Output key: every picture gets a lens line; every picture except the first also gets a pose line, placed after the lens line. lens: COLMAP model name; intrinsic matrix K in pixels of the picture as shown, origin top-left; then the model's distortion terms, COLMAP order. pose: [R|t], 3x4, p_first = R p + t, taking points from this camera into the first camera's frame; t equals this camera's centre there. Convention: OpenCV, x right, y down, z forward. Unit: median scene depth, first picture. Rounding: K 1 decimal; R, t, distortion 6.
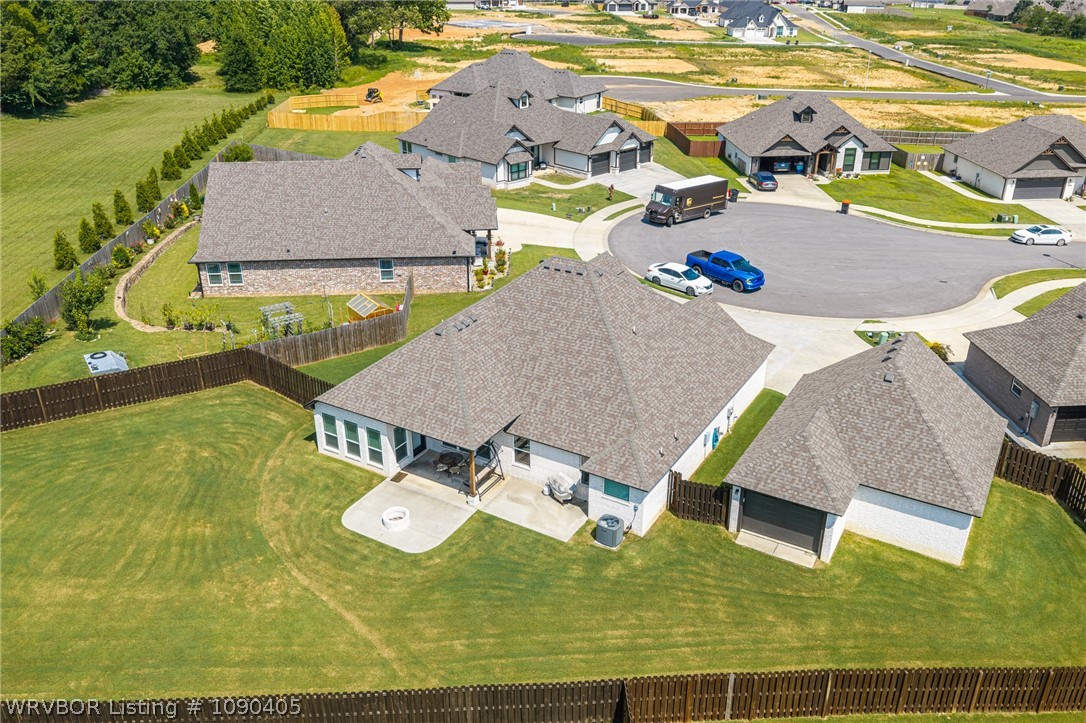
lens RADIAL K [[896.8, 0, 545.4], [0, 896.8, 361.6], [0, 0, 1]] dist [0.025064, -0.043730]
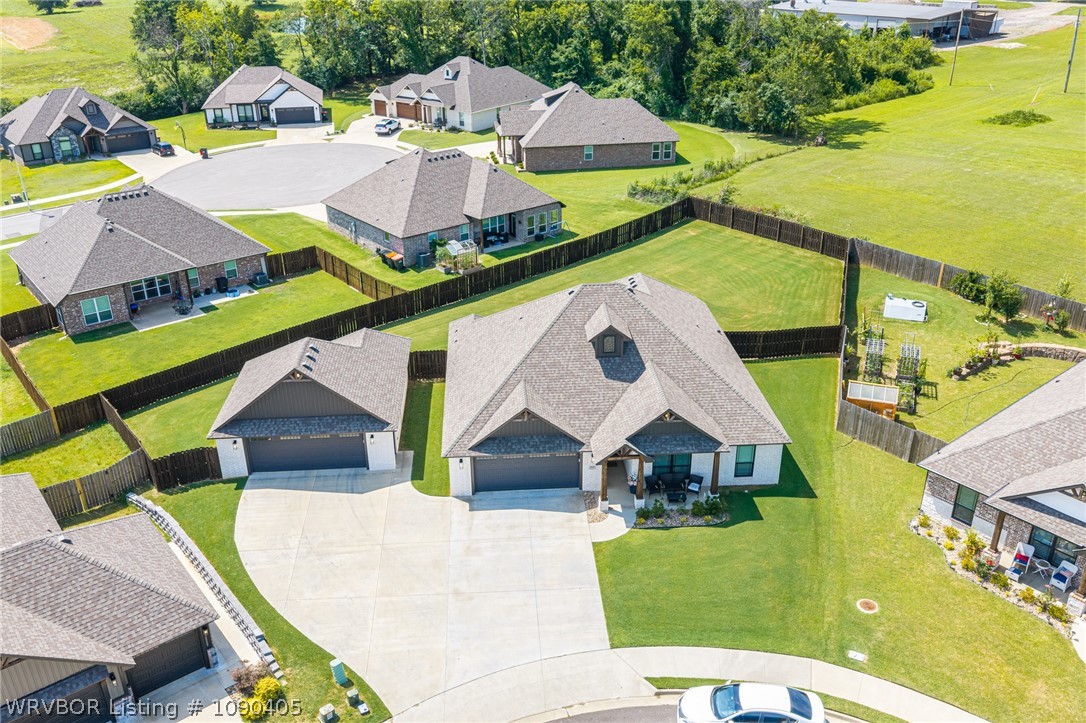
lens RADIAL K [[896.8, 0, 545.4], [0, 896.8, 361.6], [0, 0, 1]] dist [0.025064, -0.043730]
pose [[-0.820210, 0.252044, -0.513546, 0.323045], [-0.241518, 0.661213, 0.710258, -0.391919], [0.518579, 0.706592, -0.481460, 0.758997]]
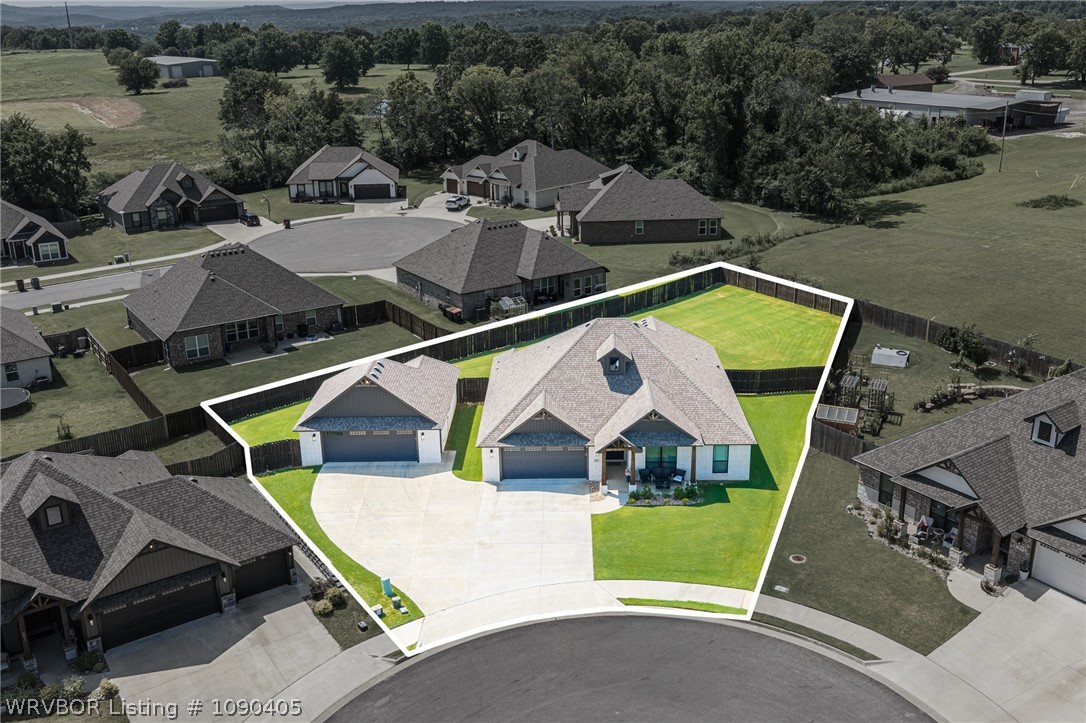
lens RADIAL K [[987.1, 0, 588.7], [0, 987.1, 334.5], [0, 0, 1]] dist [0.054917, -0.152001]
pose [[-0.846721, 0.165506, -0.505640, 0.395094], [-0.228736, 0.744826, 0.626828, -0.495654], [0.480358, 0.646407, -0.592803, 0.917122]]
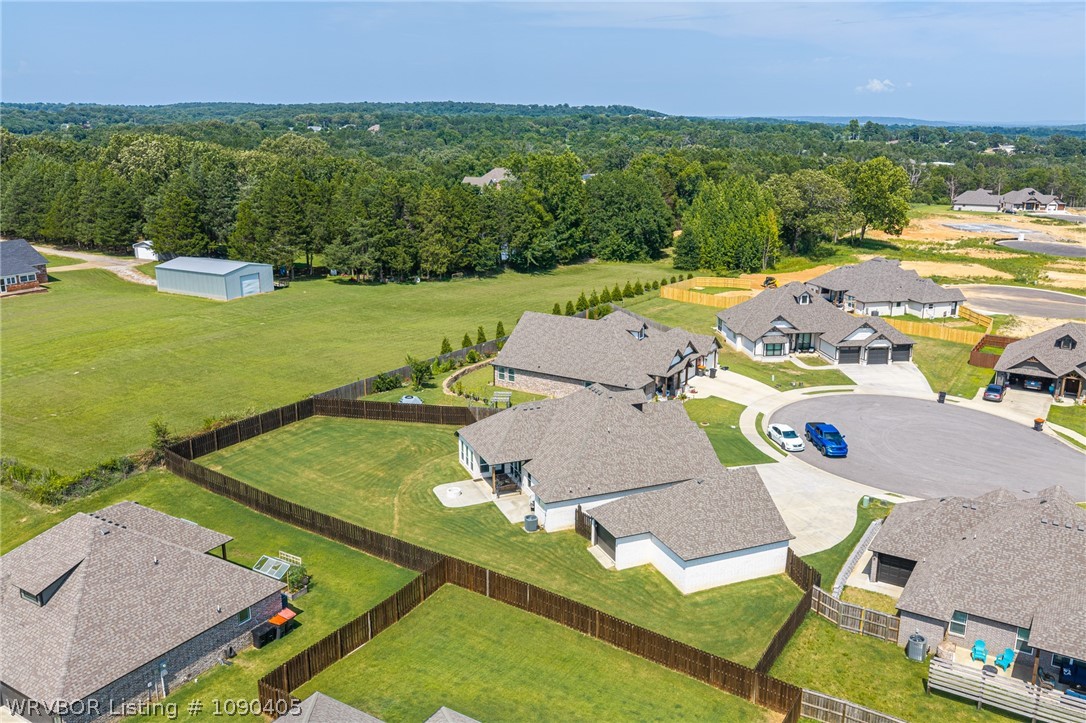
lens RADIAL K [[896.8, 0, 545.4], [0, 896.8, 361.6], [0, 0, 1]] dist [0.025064, -0.043730]
pose [[0.801312, 0.156561, -0.577397, 0.450862], [-0.259669, 0.960514, -0.099926, 0.019469], [0.538953, 0.230005, 0.810326, -0.222580]]
